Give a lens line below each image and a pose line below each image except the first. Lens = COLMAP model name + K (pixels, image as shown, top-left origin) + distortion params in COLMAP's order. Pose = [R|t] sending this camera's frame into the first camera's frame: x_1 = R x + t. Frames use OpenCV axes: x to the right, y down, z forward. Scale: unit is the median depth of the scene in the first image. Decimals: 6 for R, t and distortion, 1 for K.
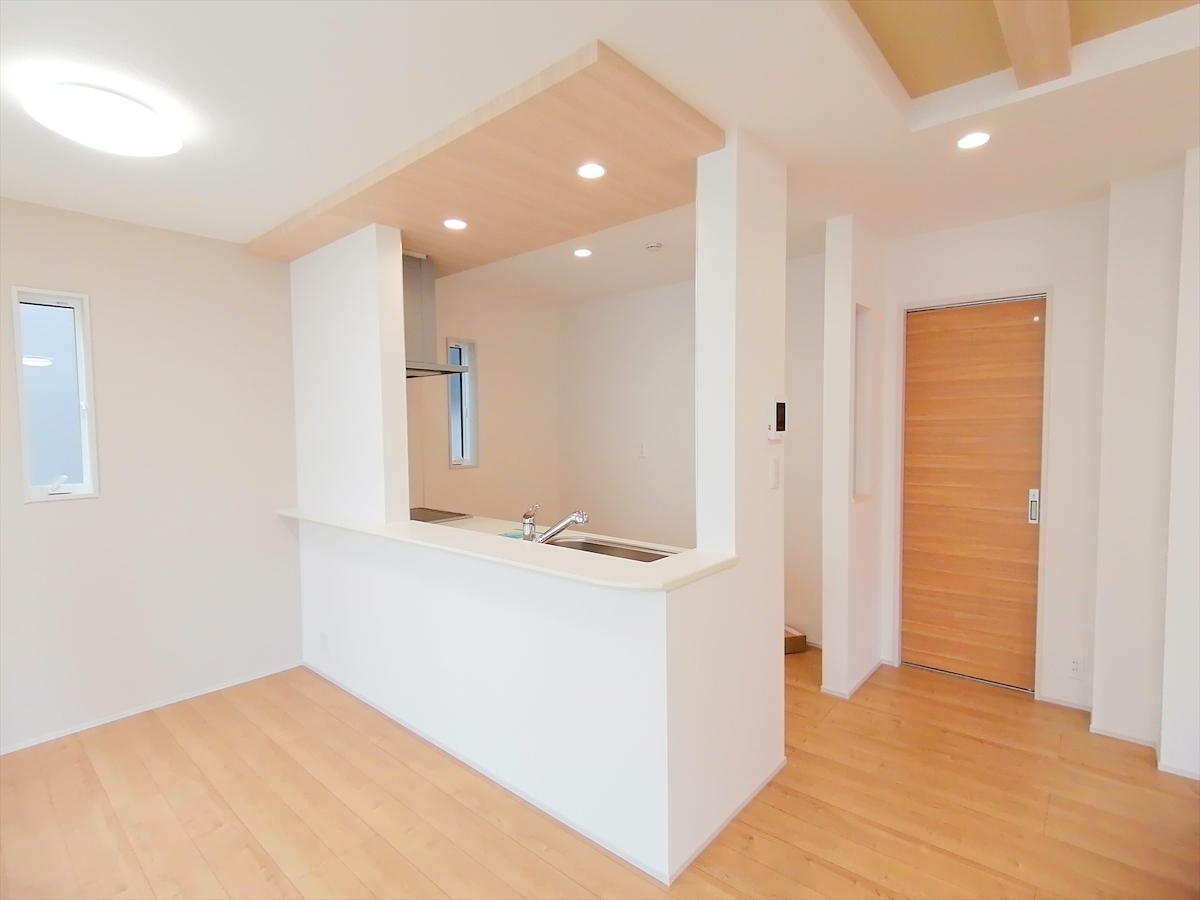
lens RADIAL K [[592.1, 0, 593.7], [0, 592.1, 447.3], [0, 0, 1]] dist [-0.005335, -0.000308]
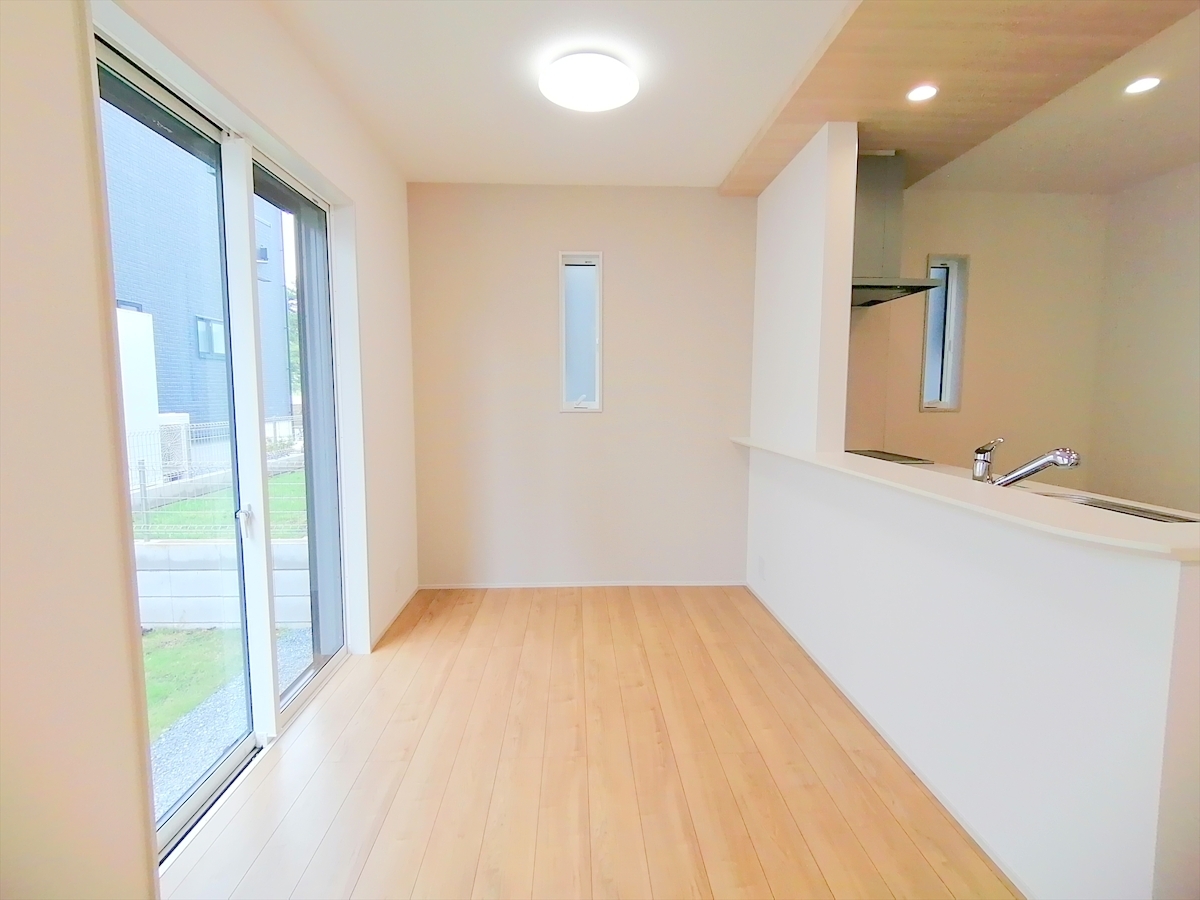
lens RADIAL K [[589.5, 0, 600.0], [0, 589.5, 450.0], [0, 0, 1]] dist [-0.002176, -0.001443]
pose [[0.696214, 0.084604, -0.712831, 0.076345], [-0.036297, 0.995909, 0.082750, 0.061279], [0.716916, -0.031738, 0.696436, 0.104882]]
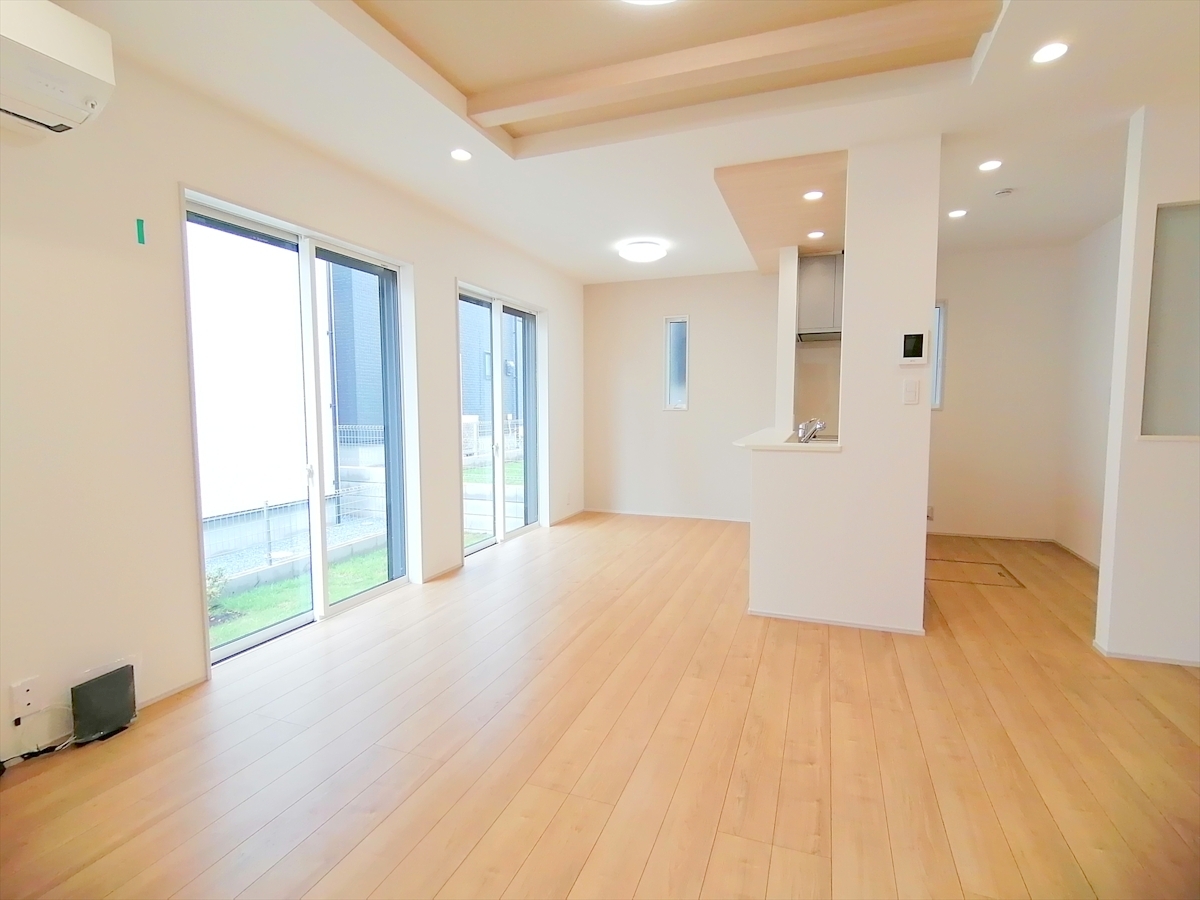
lens RADIAL K [[592.1, 0, 593.7], [0, 592.1, 447.3], [0, 0, 1]] dist [-0.005335, -0.000308]
pose [[0.346312, 0.081230, -0.934596, 1.057209], [-0.034422, 0.996674, 0.073870, 0.072214], [0.937488, 0.006589, 0.347956, -0.054954]]
